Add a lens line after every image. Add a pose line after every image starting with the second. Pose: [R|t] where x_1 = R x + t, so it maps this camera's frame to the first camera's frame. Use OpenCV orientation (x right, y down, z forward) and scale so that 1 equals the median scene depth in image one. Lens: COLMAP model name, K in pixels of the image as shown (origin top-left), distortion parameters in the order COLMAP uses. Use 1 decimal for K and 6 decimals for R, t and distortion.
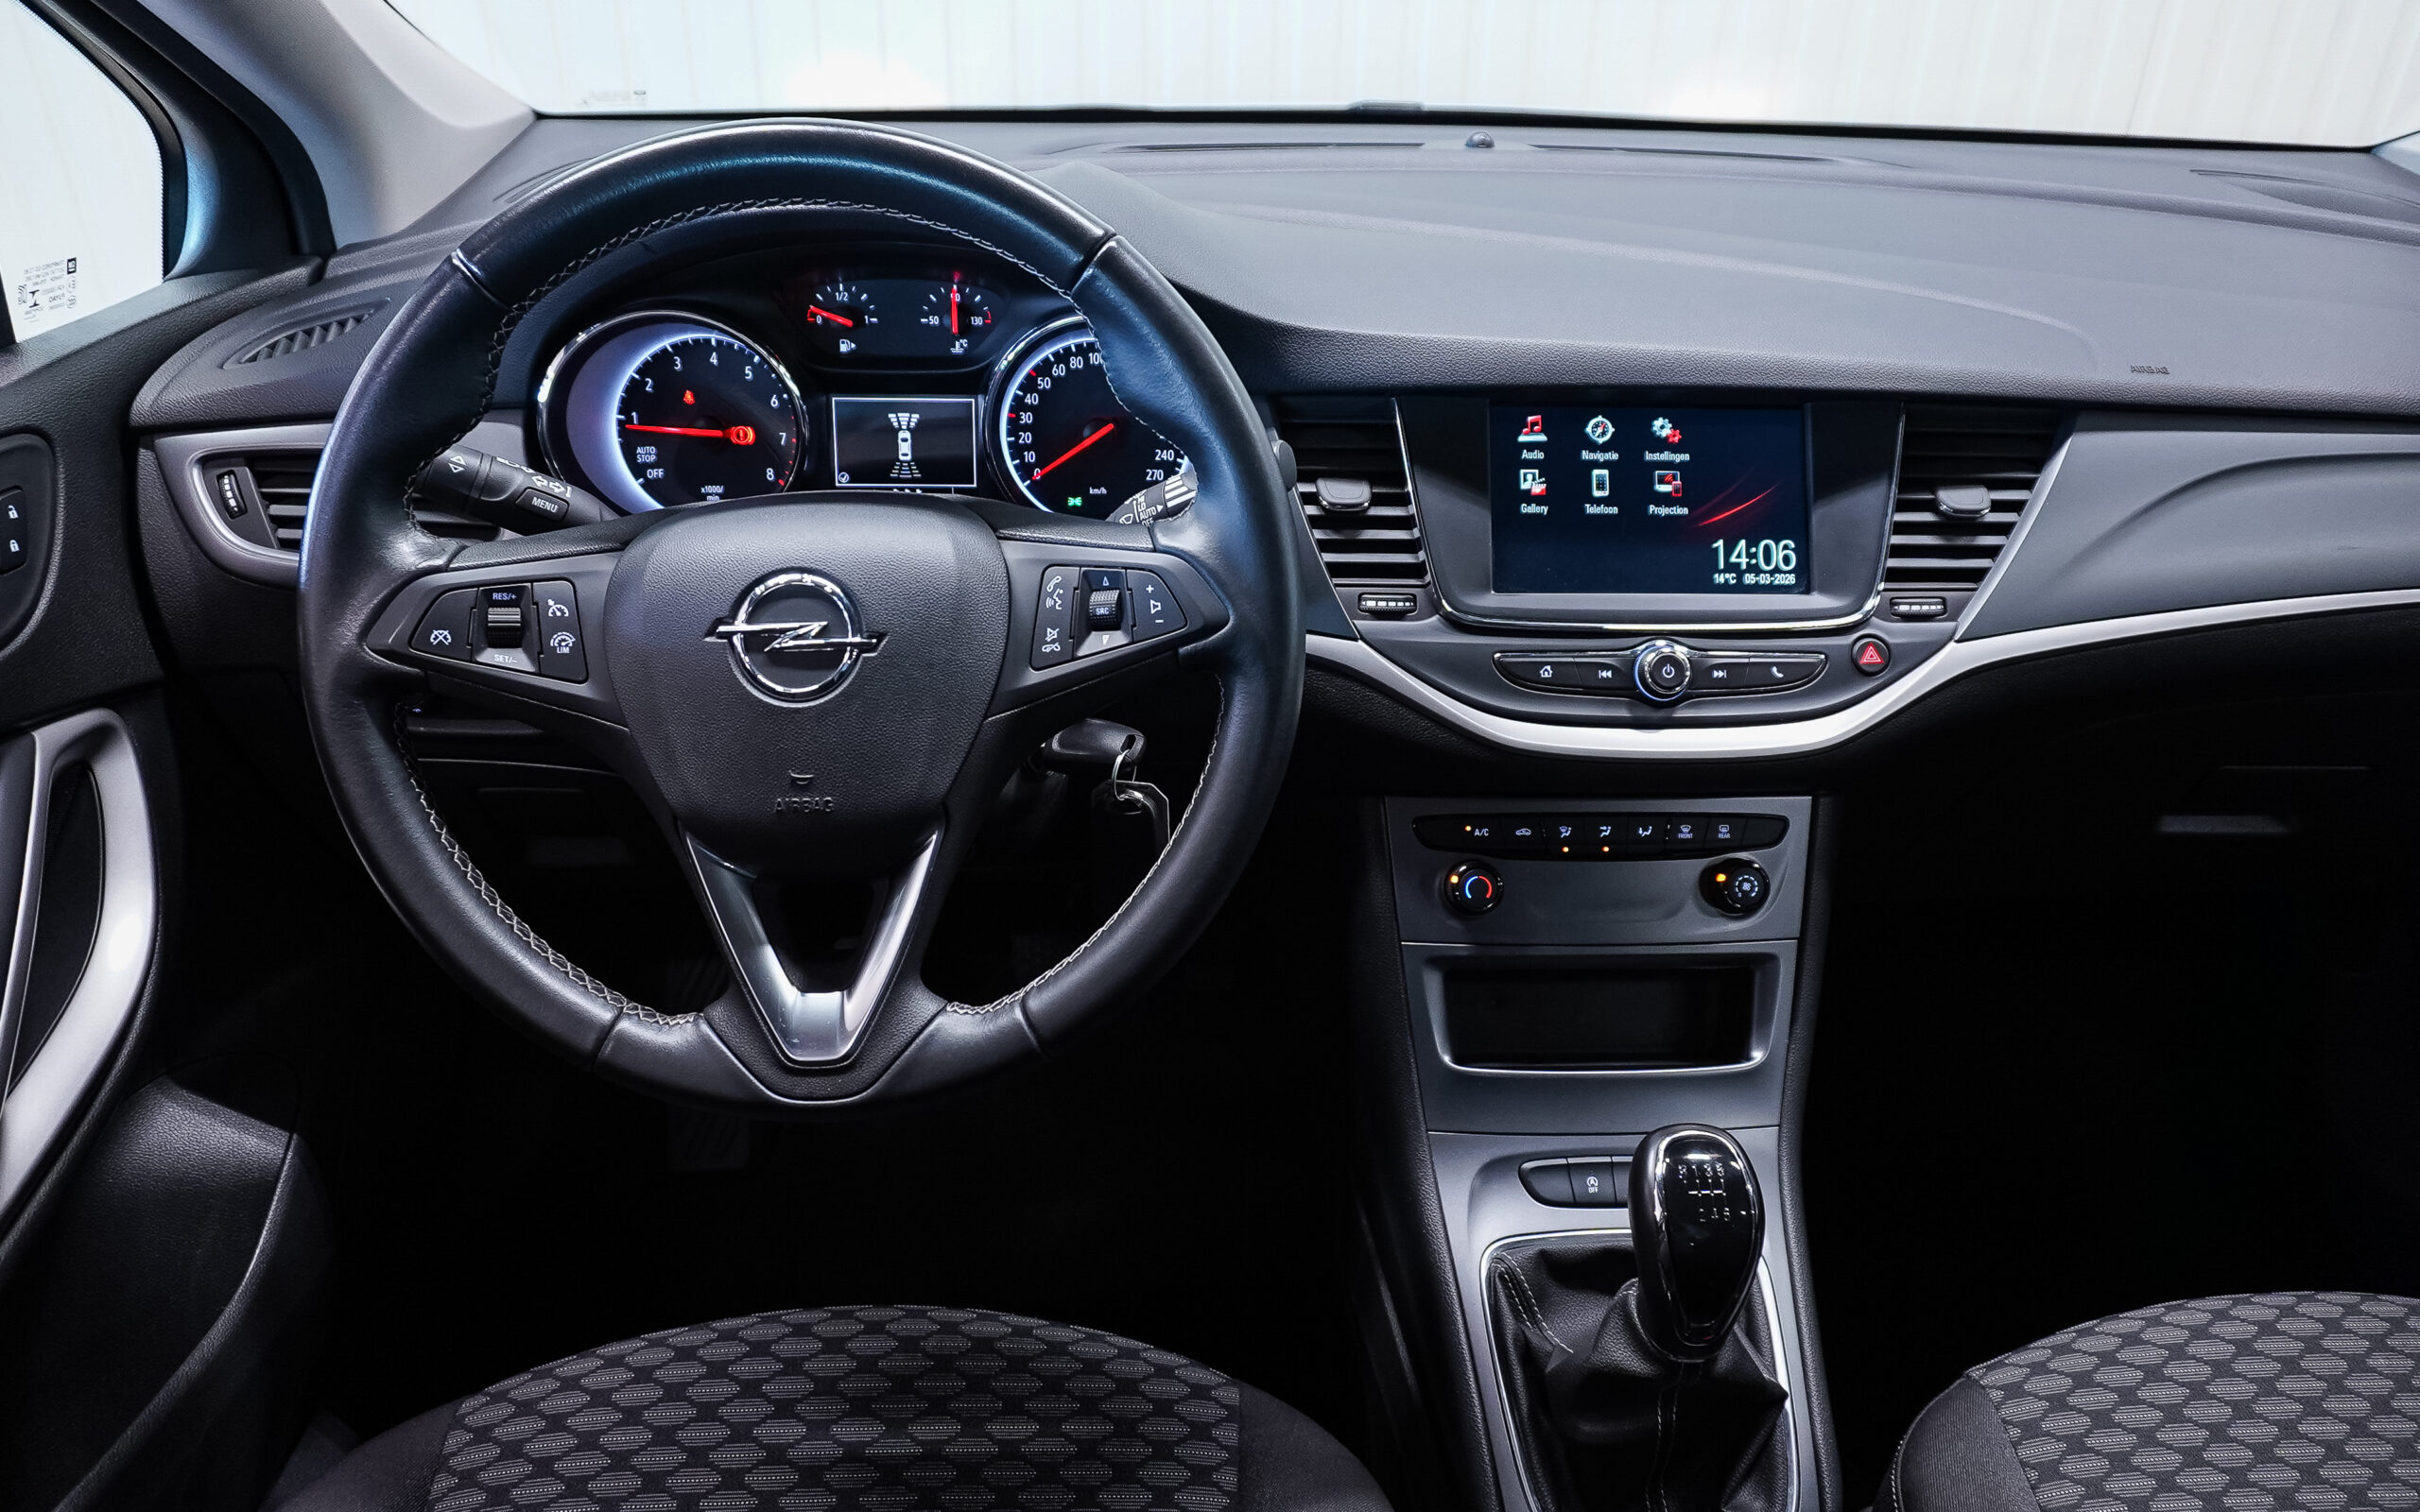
lens RADIAL K [[1703.6, 0, 1207.5], [0, 1703.6, 777.9], [0, 0, 1]] dist [-0.042425, 0.040147]
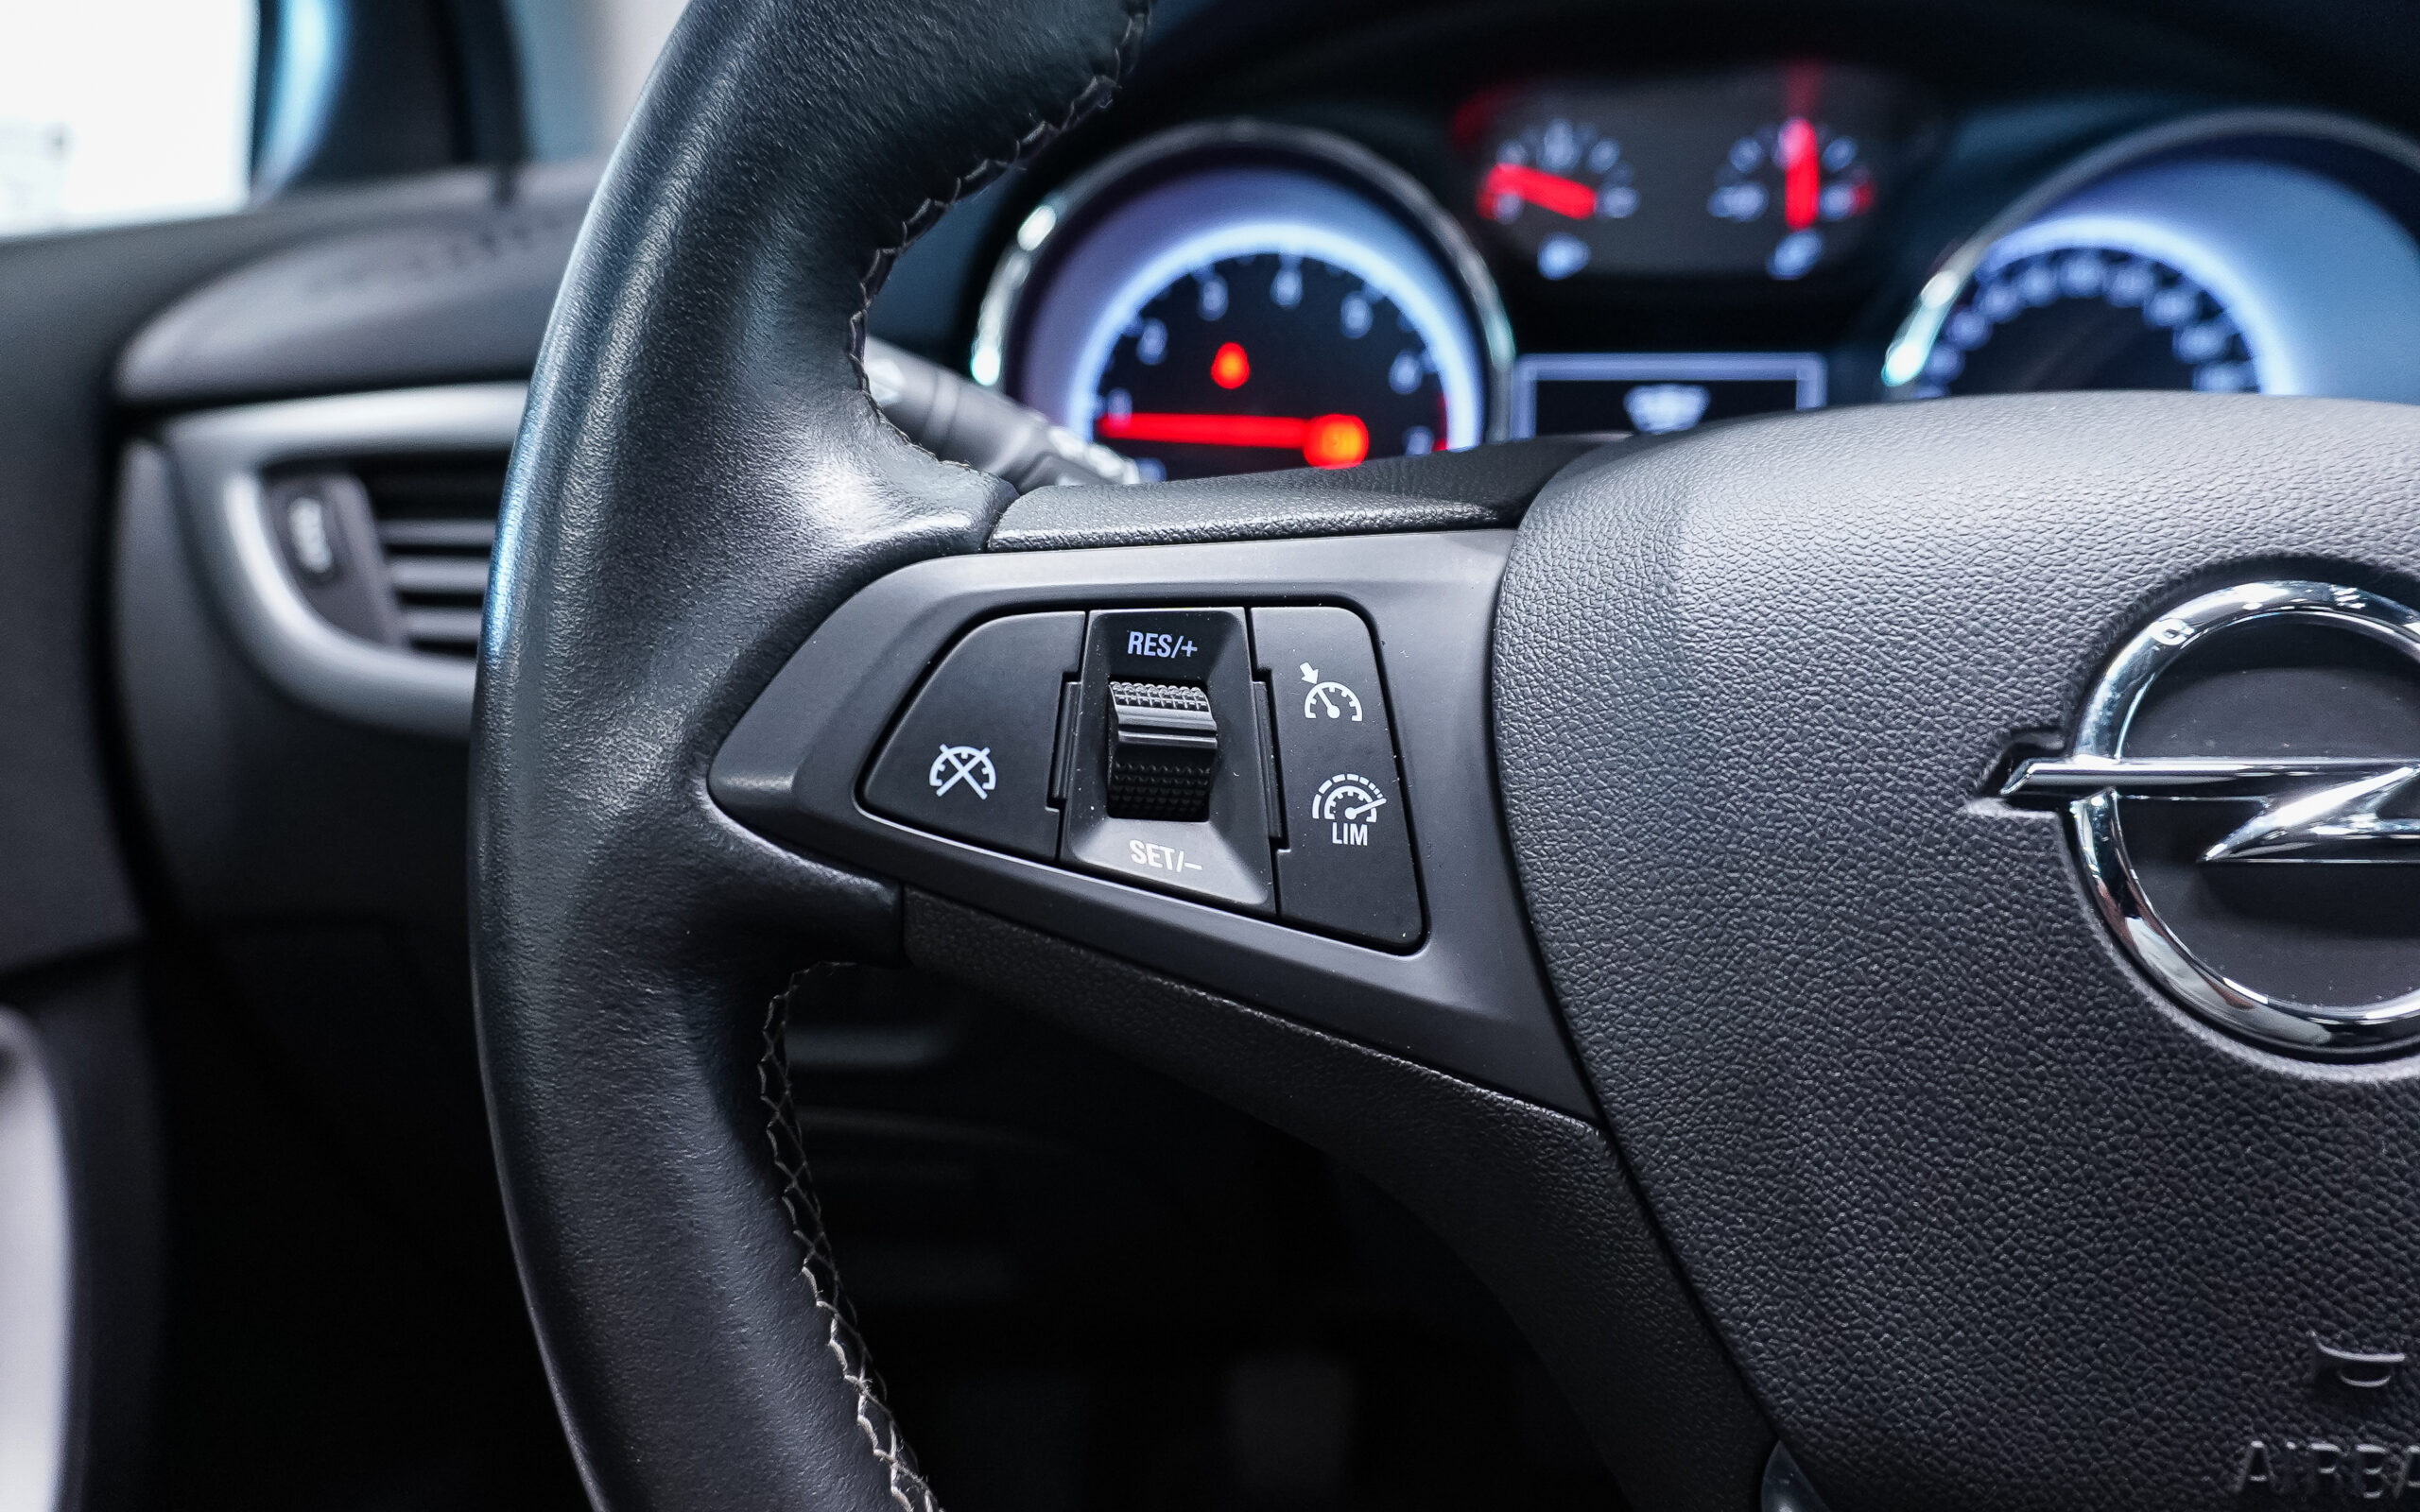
lens RADIAL K [[1703.6, 0, 1138.4], [0, 1703.6, 802.2], [0, 0, 1]] dist [-0.042425, 0.040147]
pose [[0.996445, -0.007710, -0.083895, -0.300929], [-0.004614, 0.989315, -0.145722, -0.029126], [0.084122, 0.145591, 0.985762, 0.545892]]
